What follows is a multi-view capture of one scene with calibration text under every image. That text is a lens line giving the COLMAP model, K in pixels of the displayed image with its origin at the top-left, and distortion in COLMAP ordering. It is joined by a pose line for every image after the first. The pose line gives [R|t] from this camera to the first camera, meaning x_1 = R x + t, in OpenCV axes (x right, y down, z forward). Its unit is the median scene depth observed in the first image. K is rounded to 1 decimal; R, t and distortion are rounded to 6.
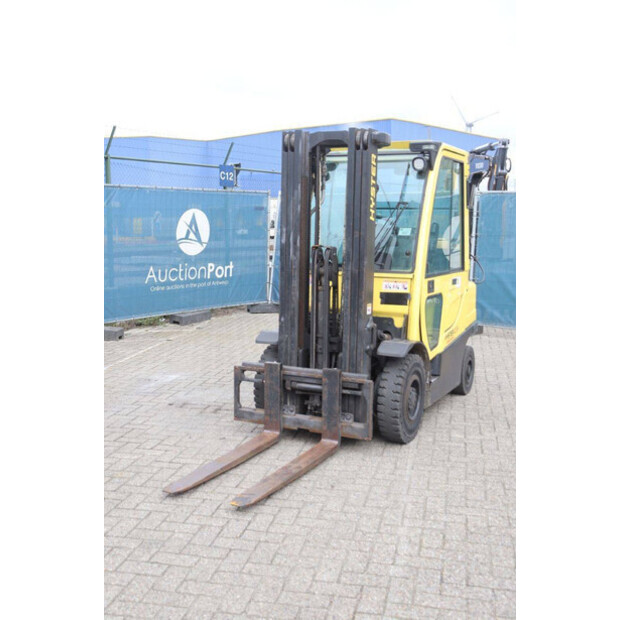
lens RADIAL K [[759.4, 0, 310.0], [0, 759.4, 310.0], [0, 0, 1]] dist [-0.002024, -0.000979]
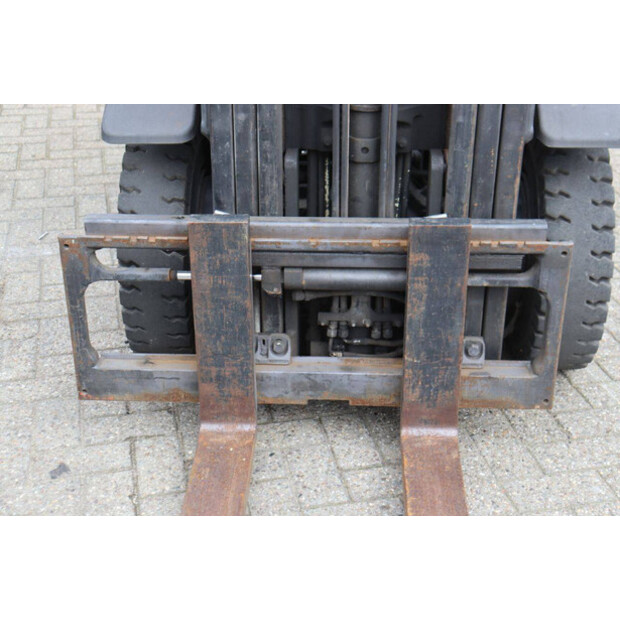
lens RADIAL K [[978.2, 0, 313.5], [0, 978.2, 302.4], [0, 0, 1]] dist [0.129434, 0.117469]
pose [[0.913176, -0.194034, 0.358415, -0.158485], [0.063987, 0.936751, 0.344097, -0.028143], [-0.402512, -0.291287, 0.867834, 0.656121]]
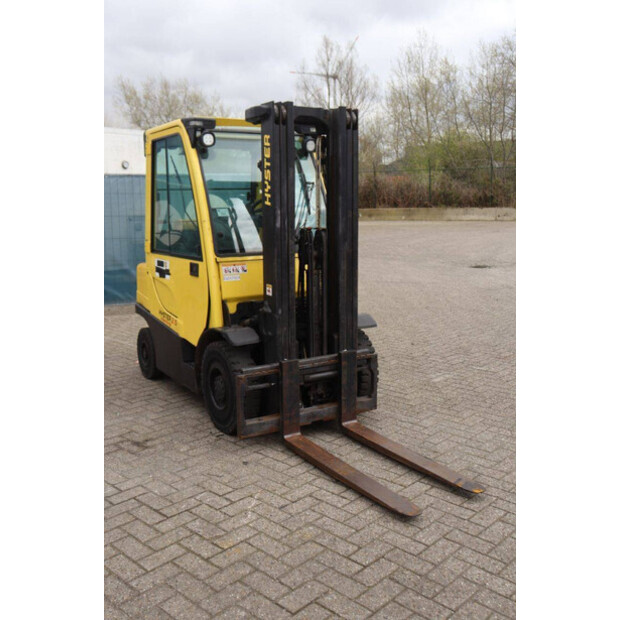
lens RADIAL K [[645.4, 0, 310.0], [0, 645.4, 310.0], [0, 0, 1]] dist [-0.063601, 0.007981]
pose [[0.527088, -0.155286, 0.835503, -0.675034], [0.122637, 0.986771, 0.106033, -0.068424], [-0.840915, 0.046575, 0.539159, 0.569999]]
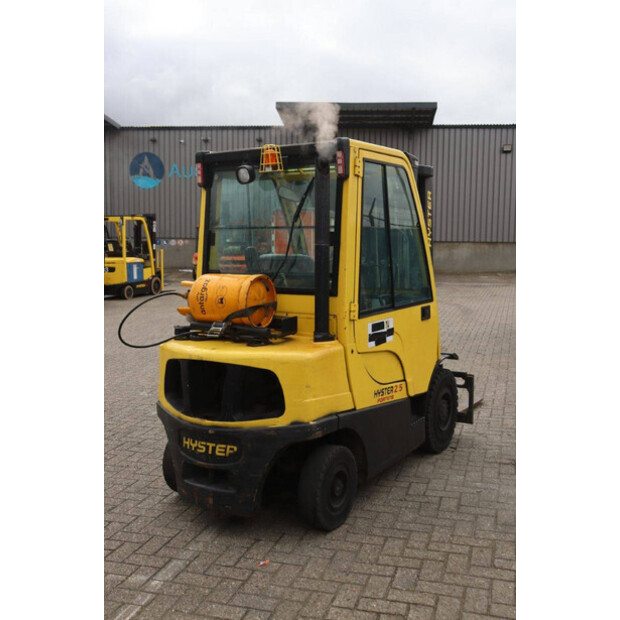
lens RADIAL K [[691.0, 0, 310.0], [0, 691.0, 310.0], [0, 0, 1]] dist [-0.018262, -0.012805]
pose [[-0.996126, -0.018833, 0.085893, 0.056971], [0.001405, 0.973262, 0.229692, -0.263556], [-0.087922, 0.228923, -0.969466, 2.073646]]
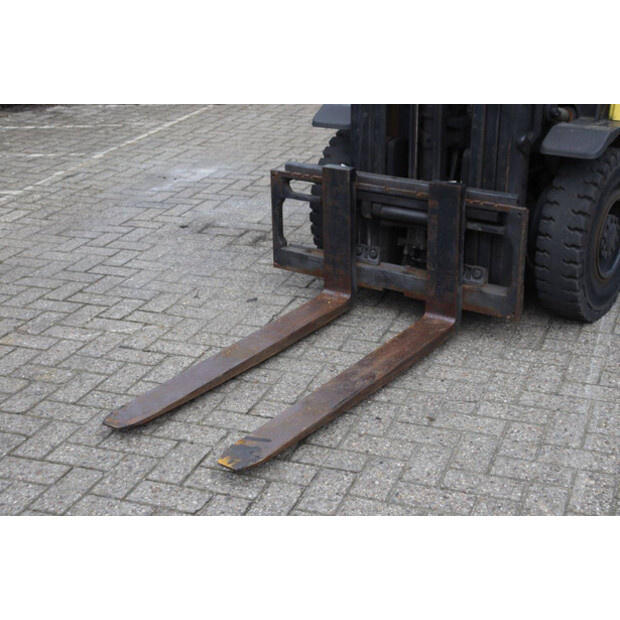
lens RADIAL K [[1030.5, 0, 310.0], [0, 1030.5, 310.0], [0, 0, 1]] dist [0.160991, 0.104075]
pose [[0.987118, 0.031426, -0.156880, 0.048669], [0.008632, 0.968632, 0.248351, -0.013120], [0.159764, -0.246506, 0.955882, 0.288078]]
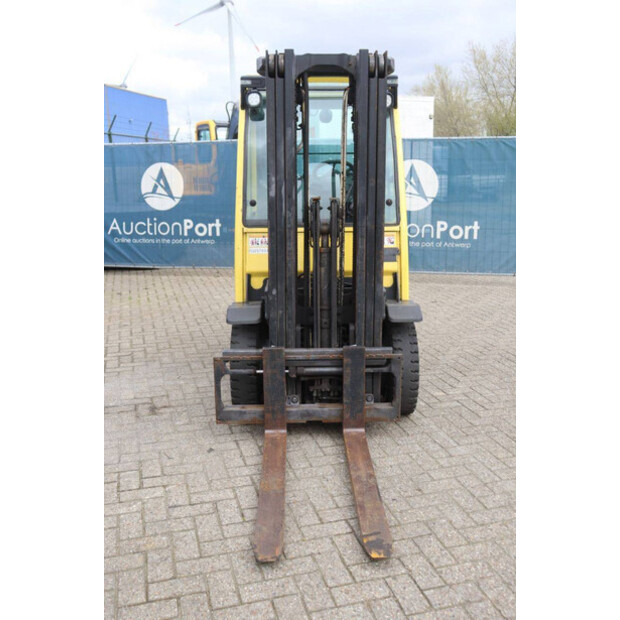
lens RADIAL K [[639.1, 0, 310.0], [0, 639.1, 310.0], [0, 0, 1]] dist [-0.090018, 0.149982]
pose [[0.885424, -0.116368, 0.449982, -0.316315], [0.076797, 0.991472, 0.105287, -0.038164], [-0.458397, -0.058666, 0.886809, 0.393043]]
